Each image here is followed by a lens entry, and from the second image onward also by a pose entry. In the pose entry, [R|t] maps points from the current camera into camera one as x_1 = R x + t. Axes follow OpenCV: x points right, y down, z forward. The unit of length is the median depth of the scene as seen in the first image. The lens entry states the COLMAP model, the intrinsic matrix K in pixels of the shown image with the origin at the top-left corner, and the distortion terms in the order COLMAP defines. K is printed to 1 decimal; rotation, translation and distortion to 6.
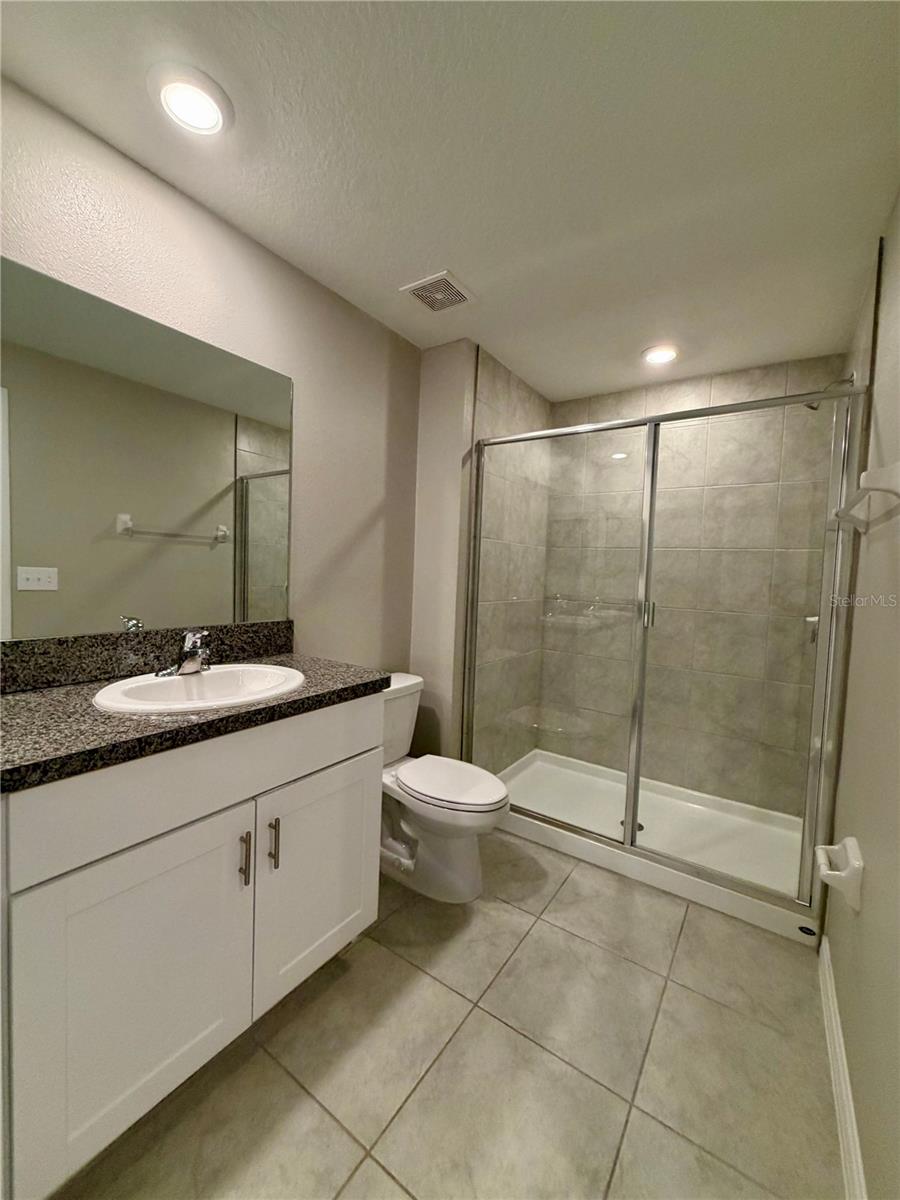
lens RADIAL K [[476.2, 0, 454.6], [0, 476.2, 599.7], [0, 0, 1]] dist [-0.003231, 0.001010]
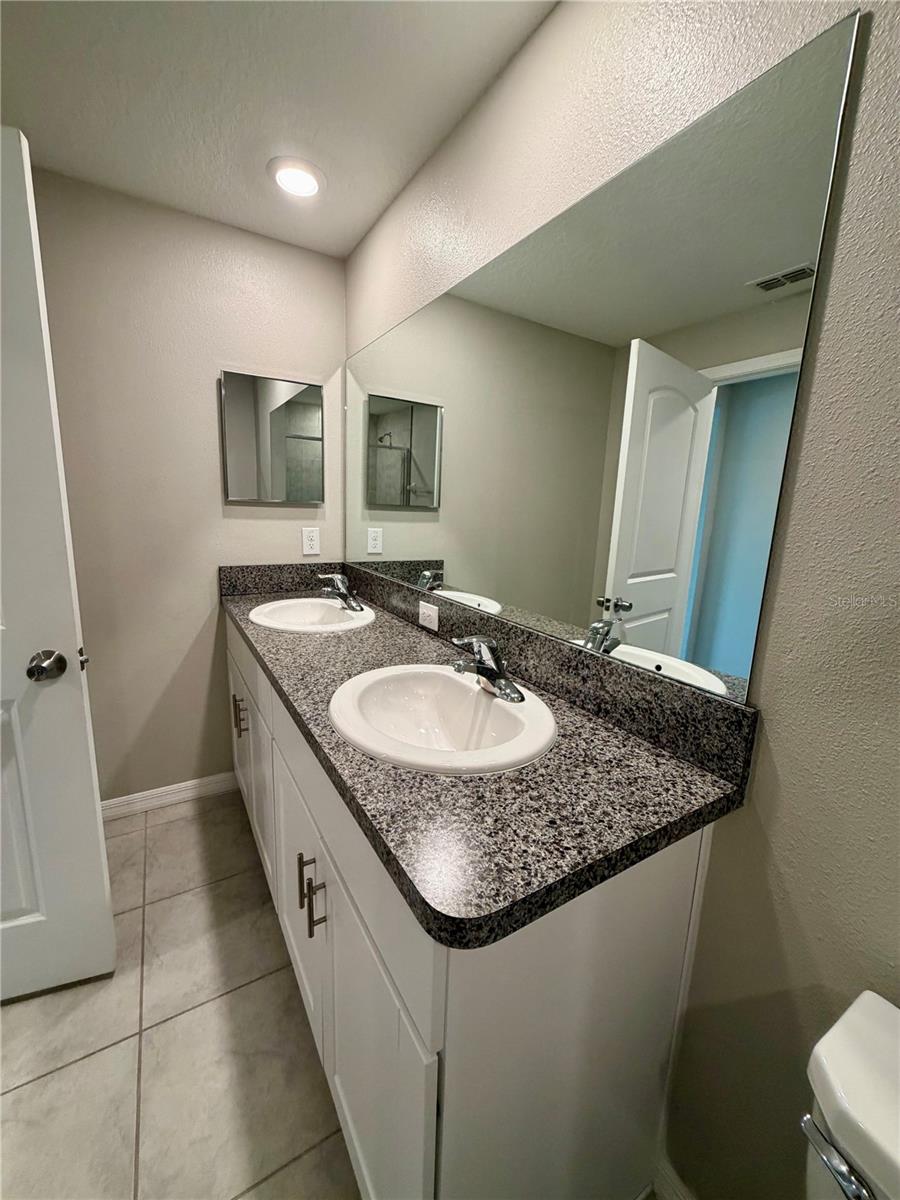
lens RADIAL K [[476.2, 0, 455.0], [0, 476.2, 596.1], [0, 0, 1]] dist [-0.003231, 0.001010]
pose [[-0.401534, 0.115443, -0.908539, 0.308832], [-0.112040, 0.978381, 0.173834, -0.259071], [0.908965, 0.171593, -0.379919, 2.513120]]
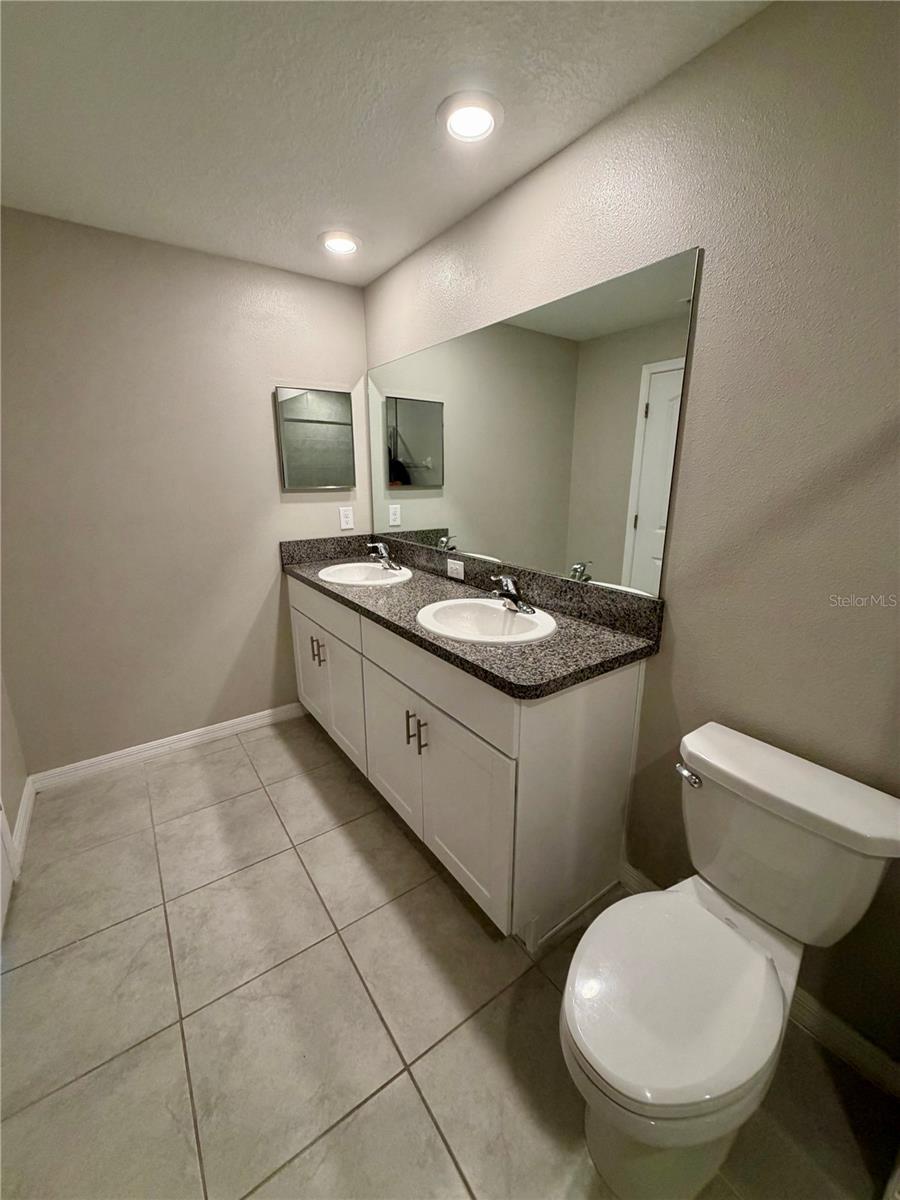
lens RADIAL K [[476.2, 0, 453.1], [0, 476.2, 597.4], [0, 0, 1]] dist [-0.003231, 0.001010]
pose [[-0.341907, 0.202492, -0.917658, 1.302579], [-0.070177, 0.968280, 0.239810, -0.338703], [0.937110, 0.146392, -0.316851, 2.568545]]
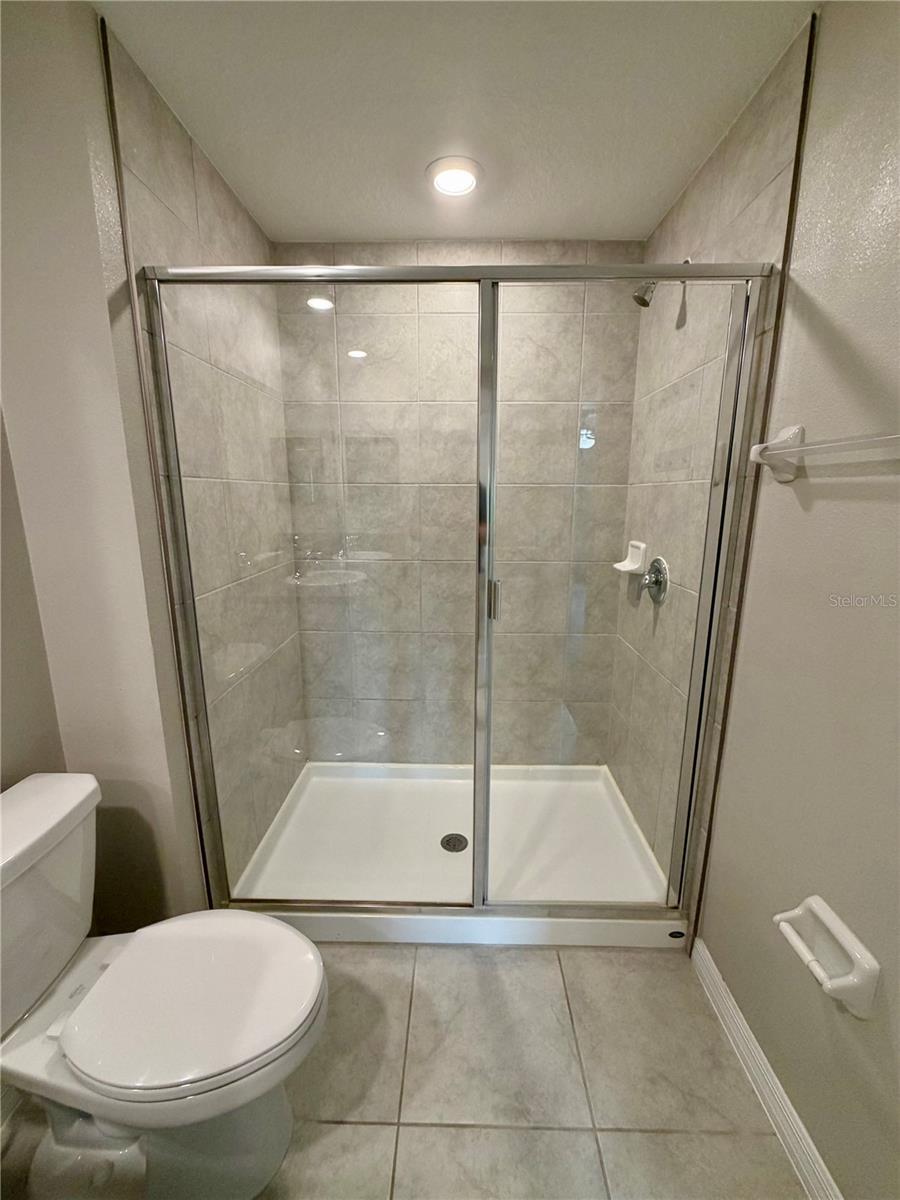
lens RADIAL K [[476.2, 0, 450.3], [0, 476.2, 597.1], [0, 0, 1]] dist [-0.003231, 0.001010]
pose [[0.838318, -0.150108, 0.524109, 0.009541], [0.062402, 0.981450, 0.181280, -0.075789], [-0.541598, -0.119264, 0.832134, 0.383432]]
